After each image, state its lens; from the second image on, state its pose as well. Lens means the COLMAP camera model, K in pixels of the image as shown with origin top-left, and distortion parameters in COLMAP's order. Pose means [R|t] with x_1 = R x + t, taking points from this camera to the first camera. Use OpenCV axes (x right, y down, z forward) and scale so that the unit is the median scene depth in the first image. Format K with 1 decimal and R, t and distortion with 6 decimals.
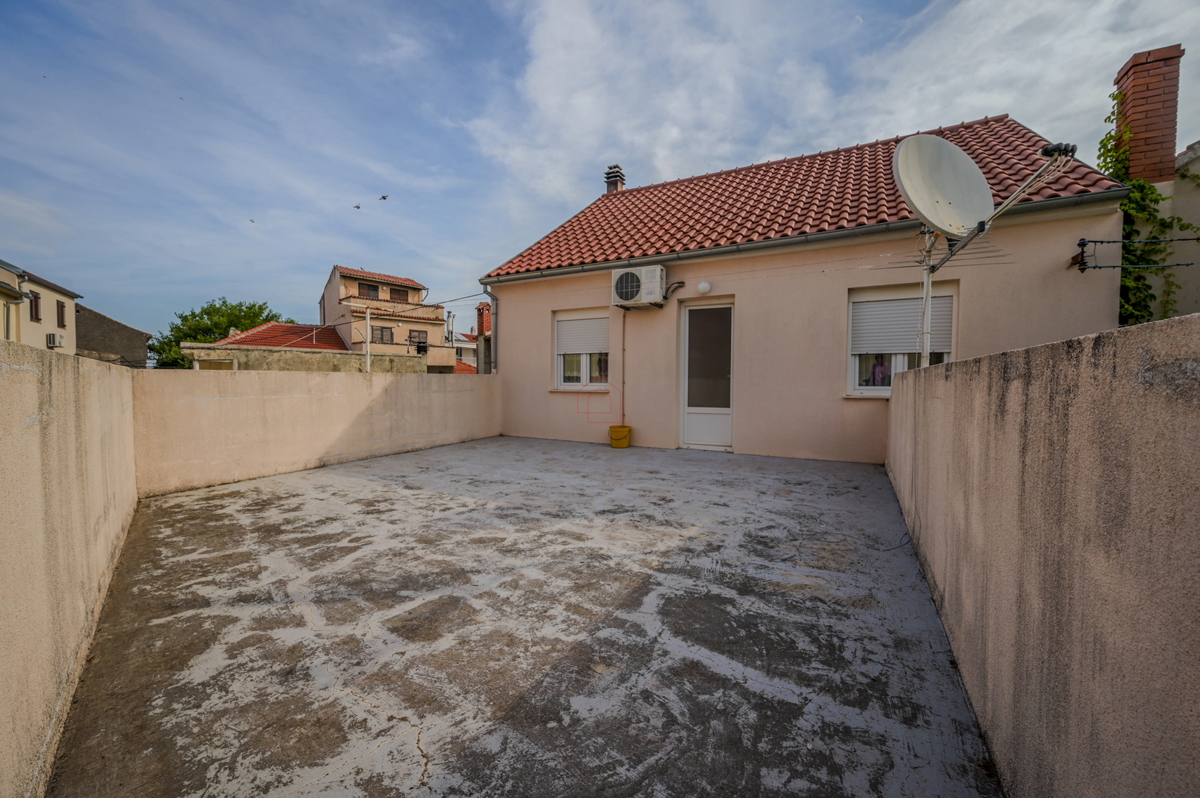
lens RADIAL K [[476.4, 0, 603.7], [0, 476.4, 395.0], [0, 0, 1]] dist [0.002720, 0.000327]
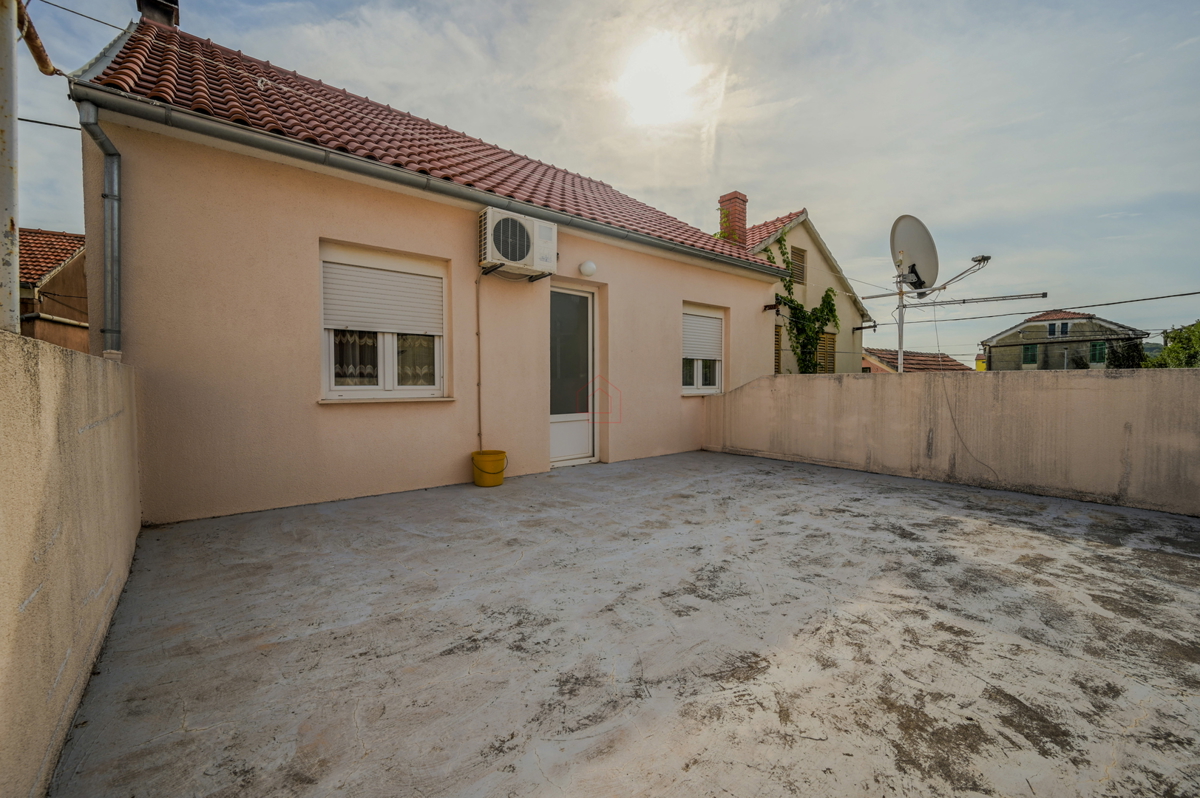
lens RADIAL K [[476.4, 0, 603.5], [0, 476.4, 390.1], [0, 0, 1]] dist [0.002720, 0.000327]
pose [[0.371616, -0.017648, 0.928219, -0.950417], [0.033037, 0.999437, 0.005776, -0.032104], [-0.927799, 0.028520, 0.371990, 1.163444]]
